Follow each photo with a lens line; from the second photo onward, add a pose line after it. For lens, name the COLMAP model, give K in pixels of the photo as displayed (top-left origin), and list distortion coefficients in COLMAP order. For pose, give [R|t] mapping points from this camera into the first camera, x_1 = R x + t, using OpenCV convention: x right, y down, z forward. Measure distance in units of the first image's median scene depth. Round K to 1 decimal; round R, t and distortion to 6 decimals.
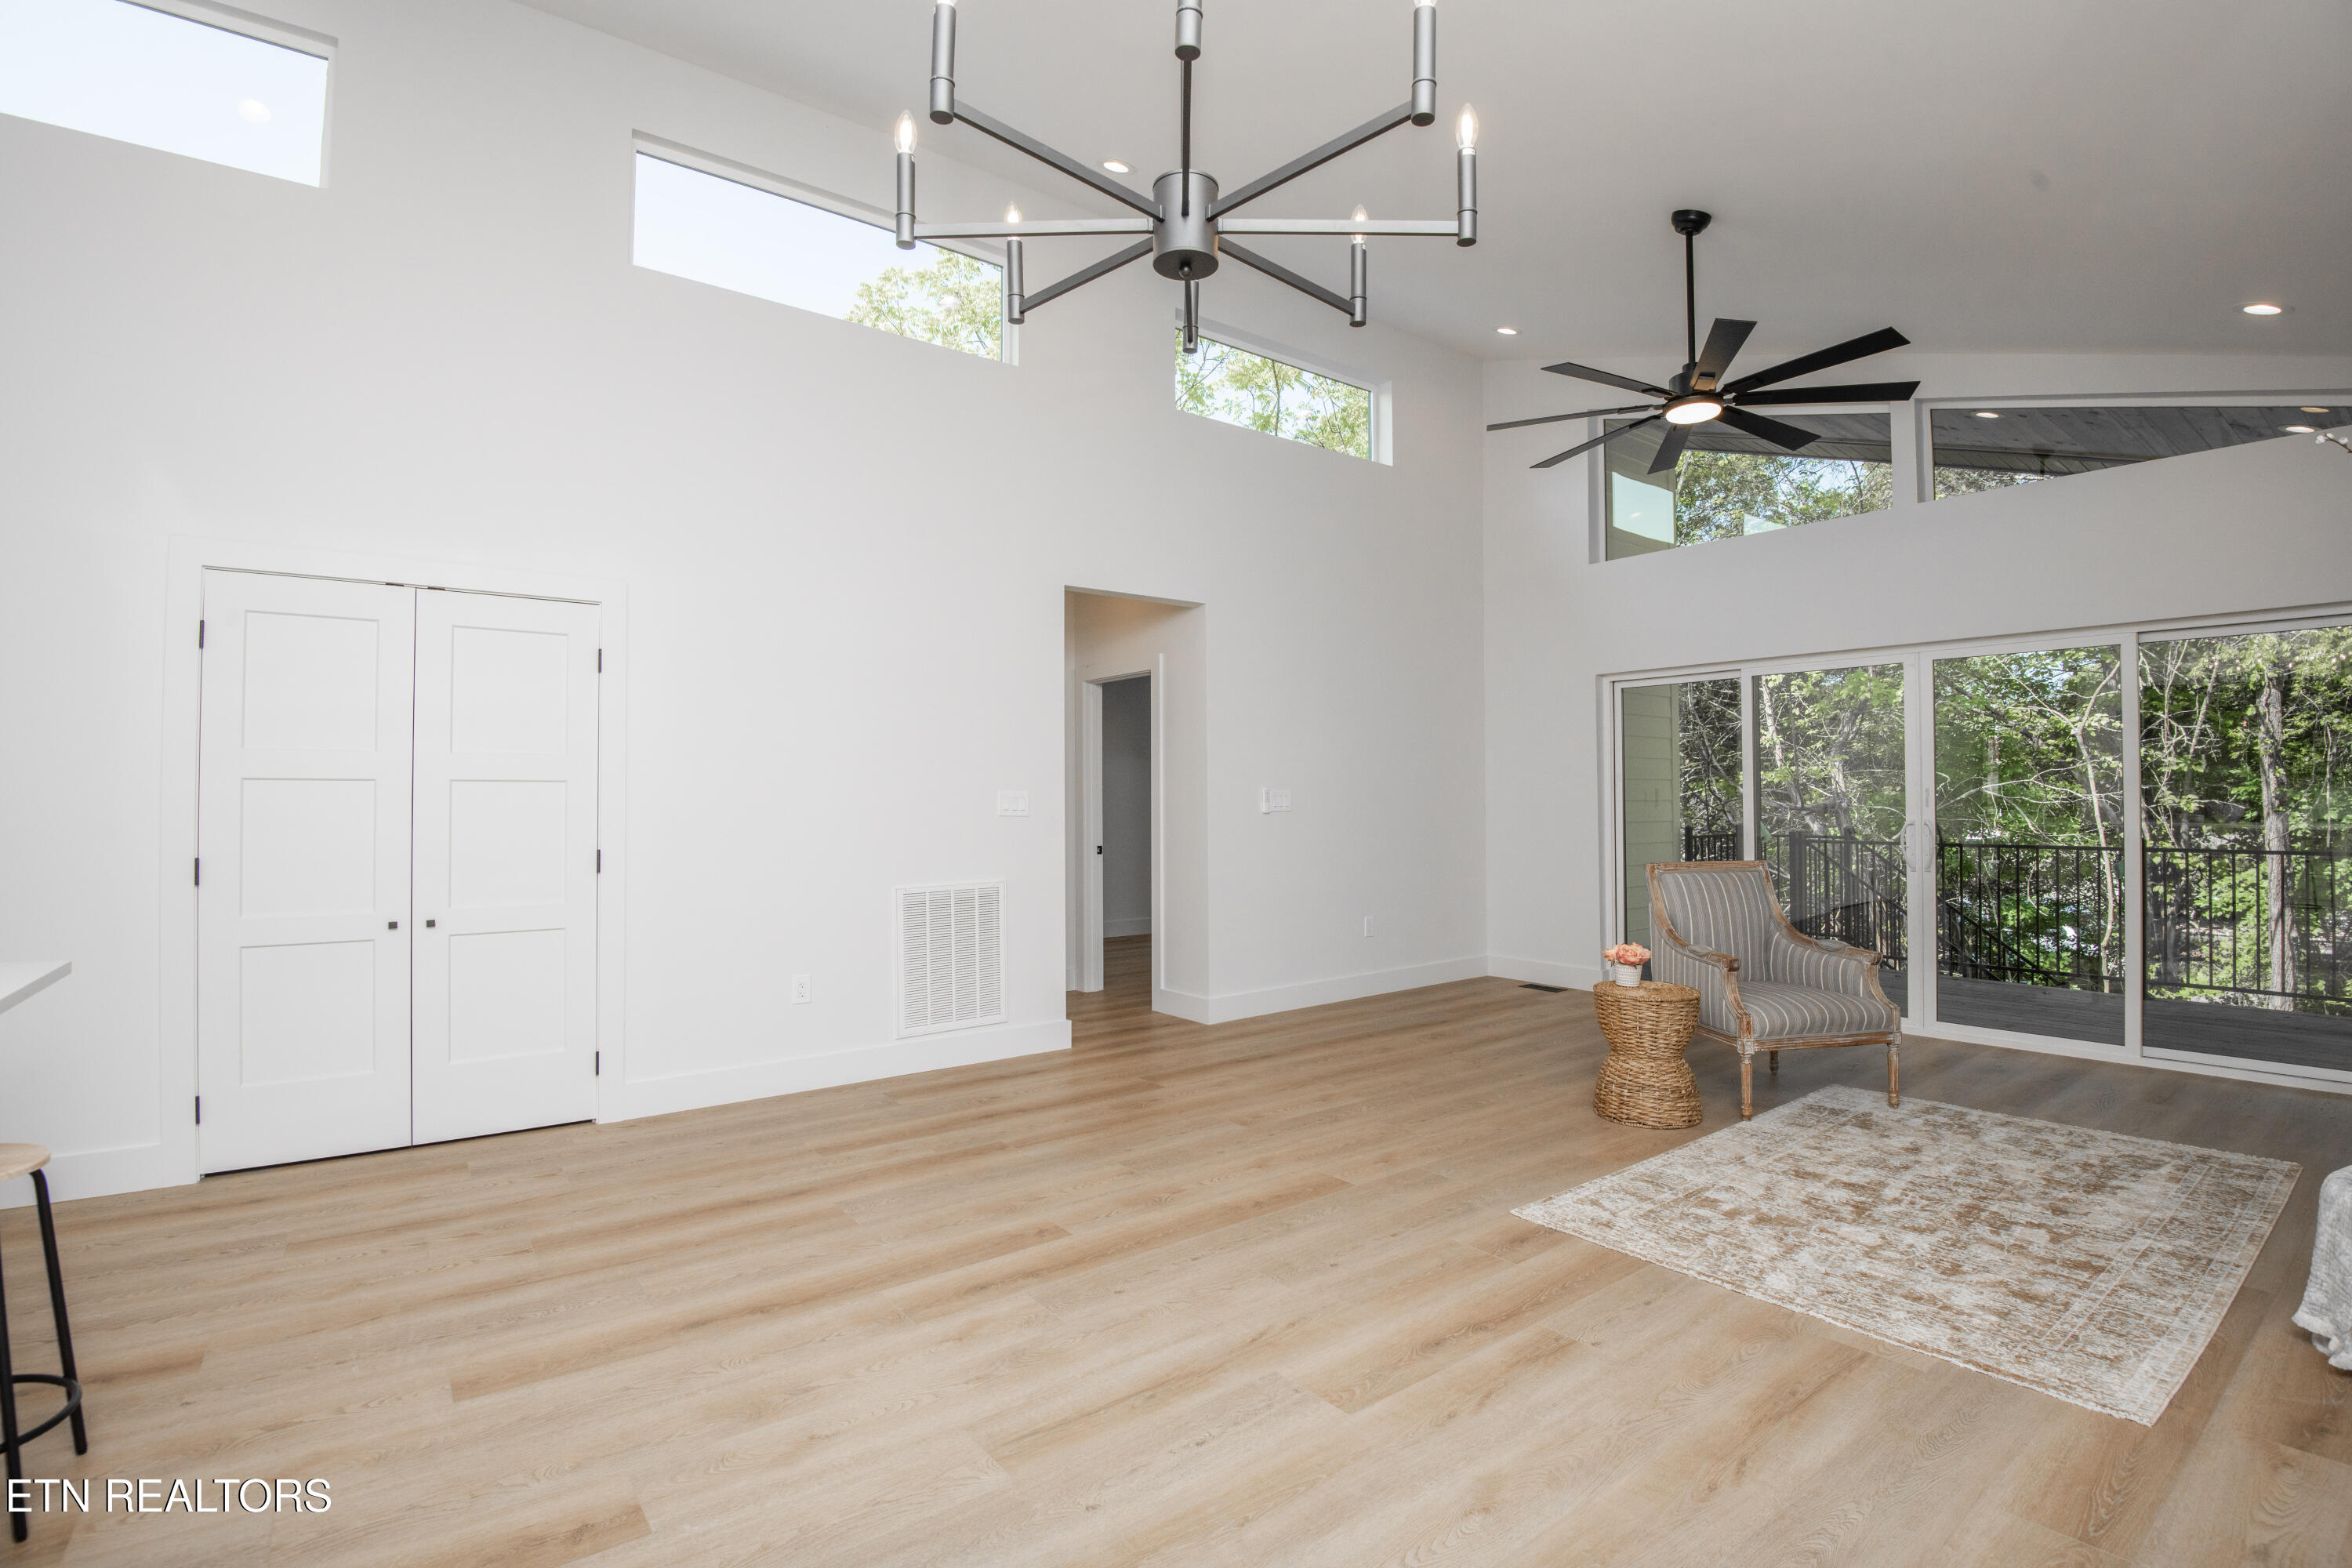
lens RADIAL K [[1085.7, 0, 1188.0], [0, 1085.7, 784.3], [0, 0, 1]] dist [-0.020296, -0.013068]
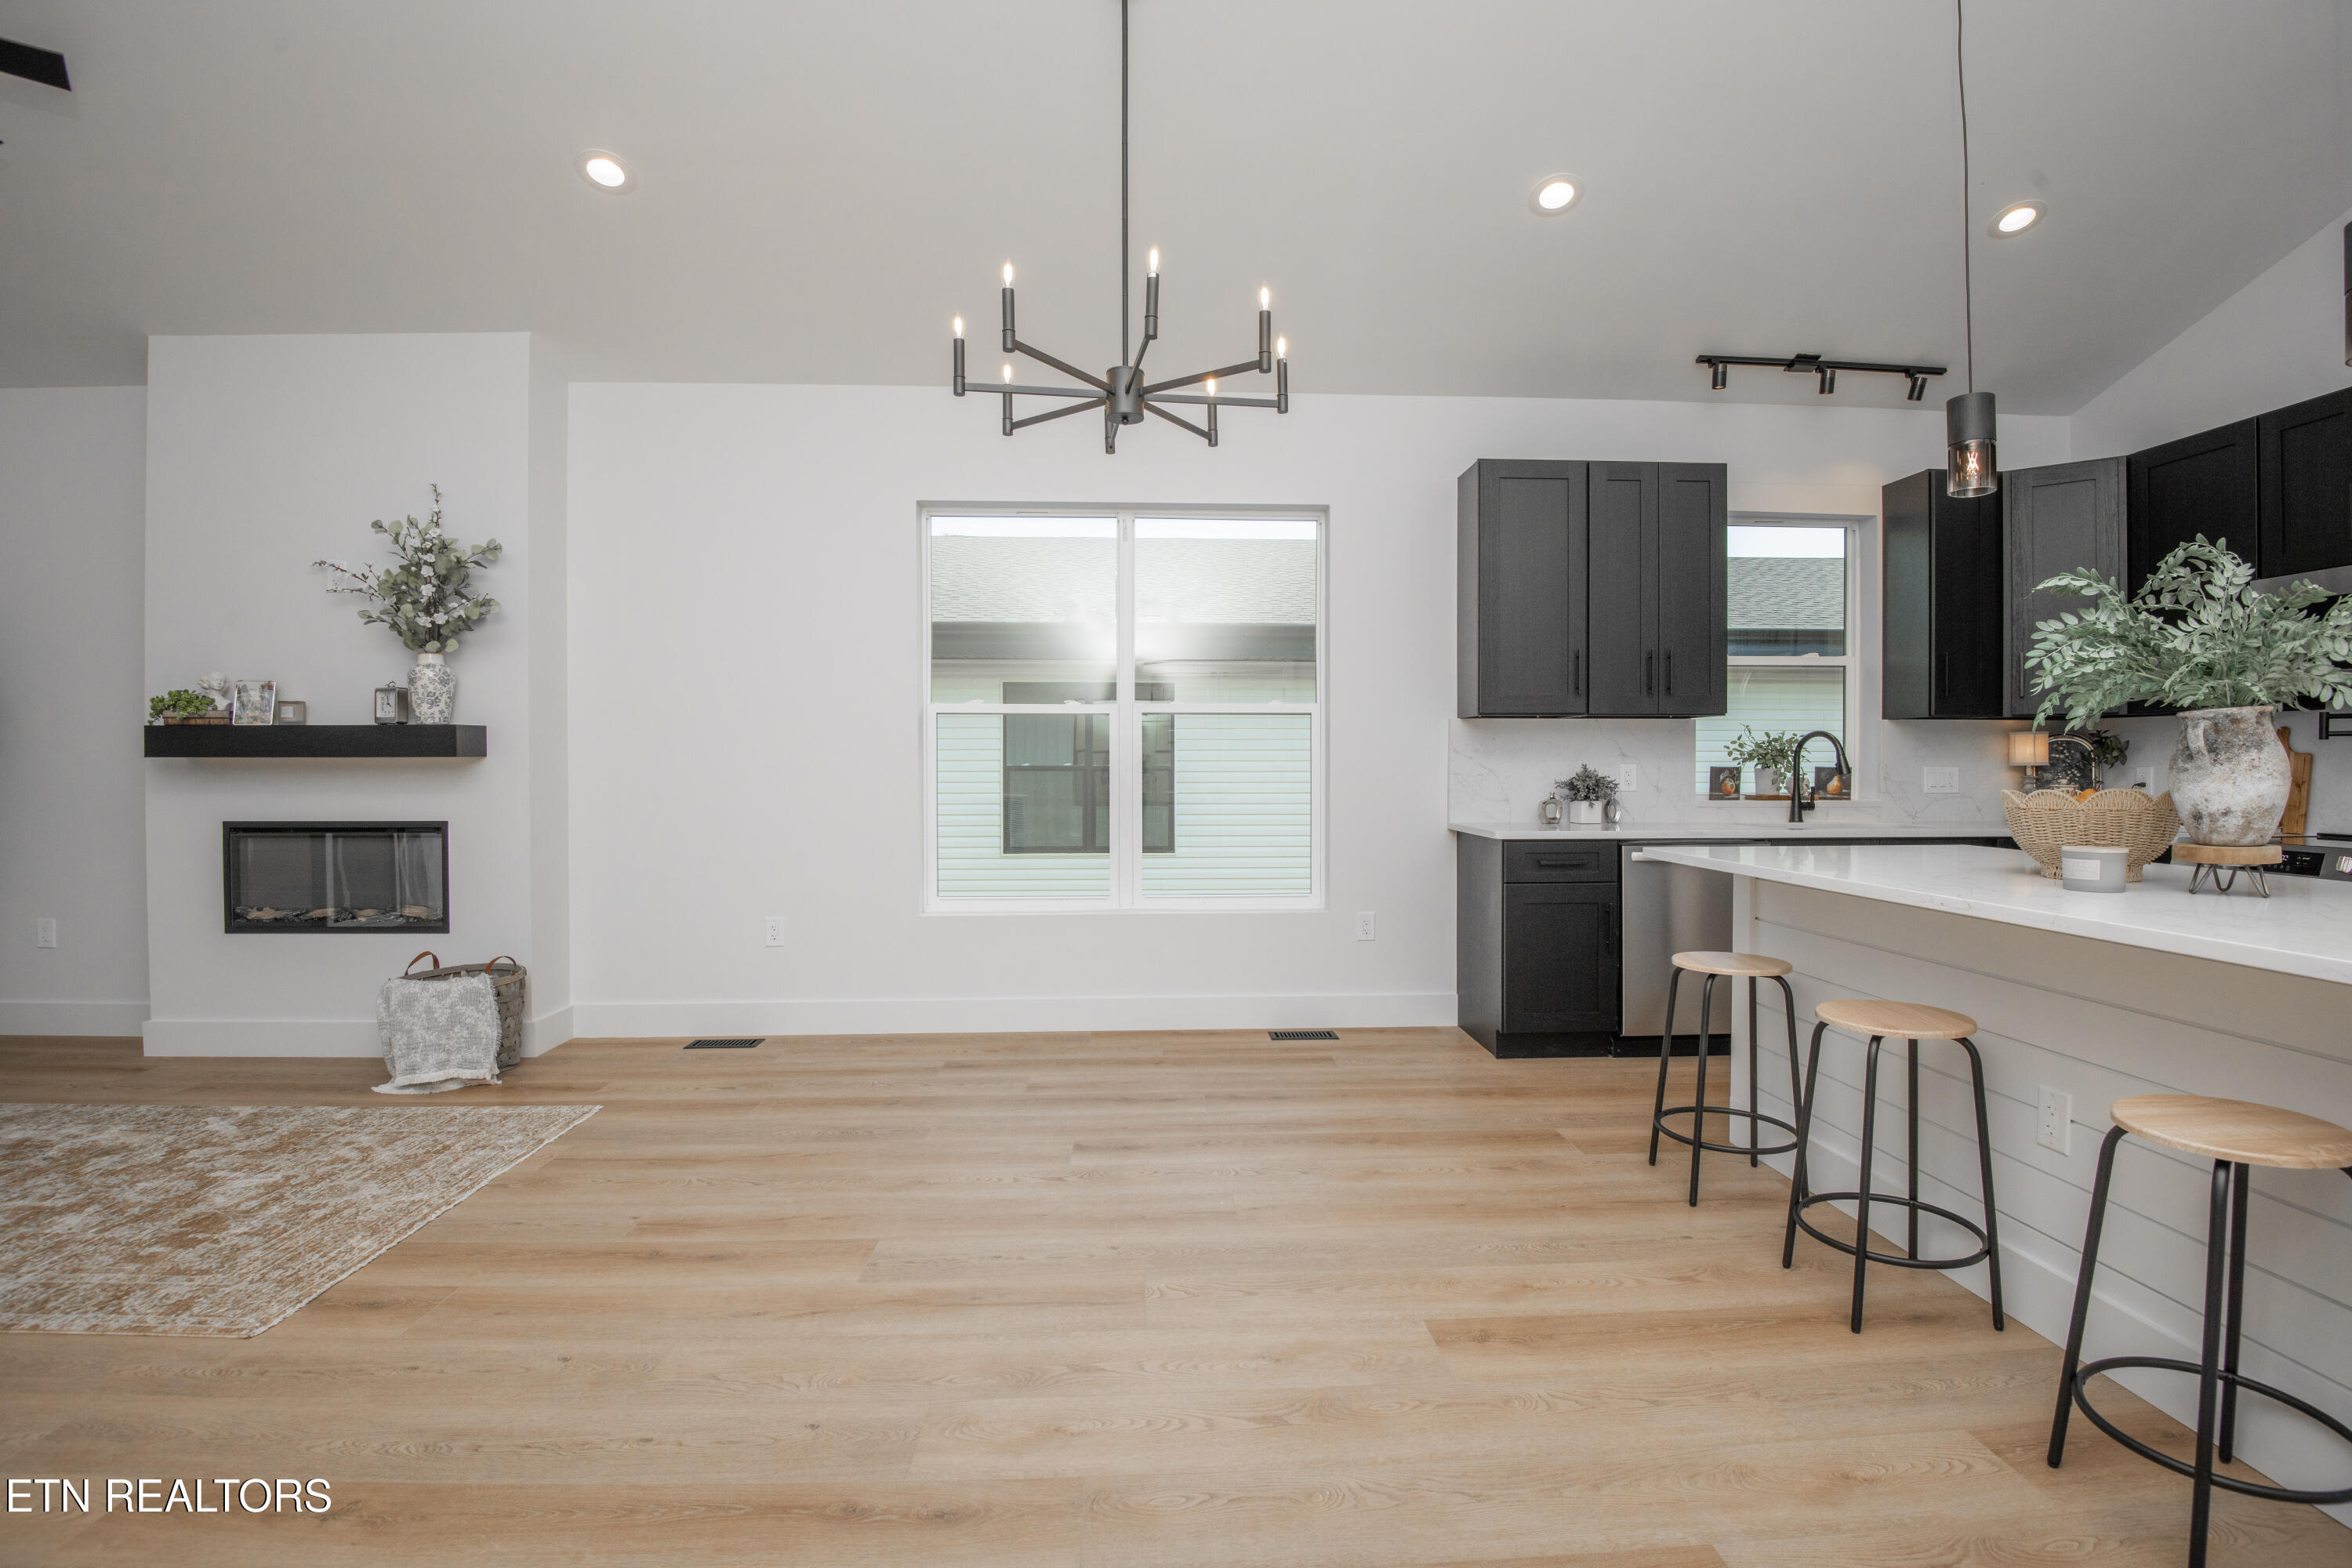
lens RADIAL K [[1085.7, 0, 1189.3], [0, 1085.7, 782.6], [0, 0, 1]] dist [-0.020296, -0.013068]
pose [[-0.824354, -0.004975, 0.566053, -0.409020], [-0.003687, 0.999987, 0.003418, 0.036735], [-0.566062, 0.000731, -0.824362, 0.904993]]
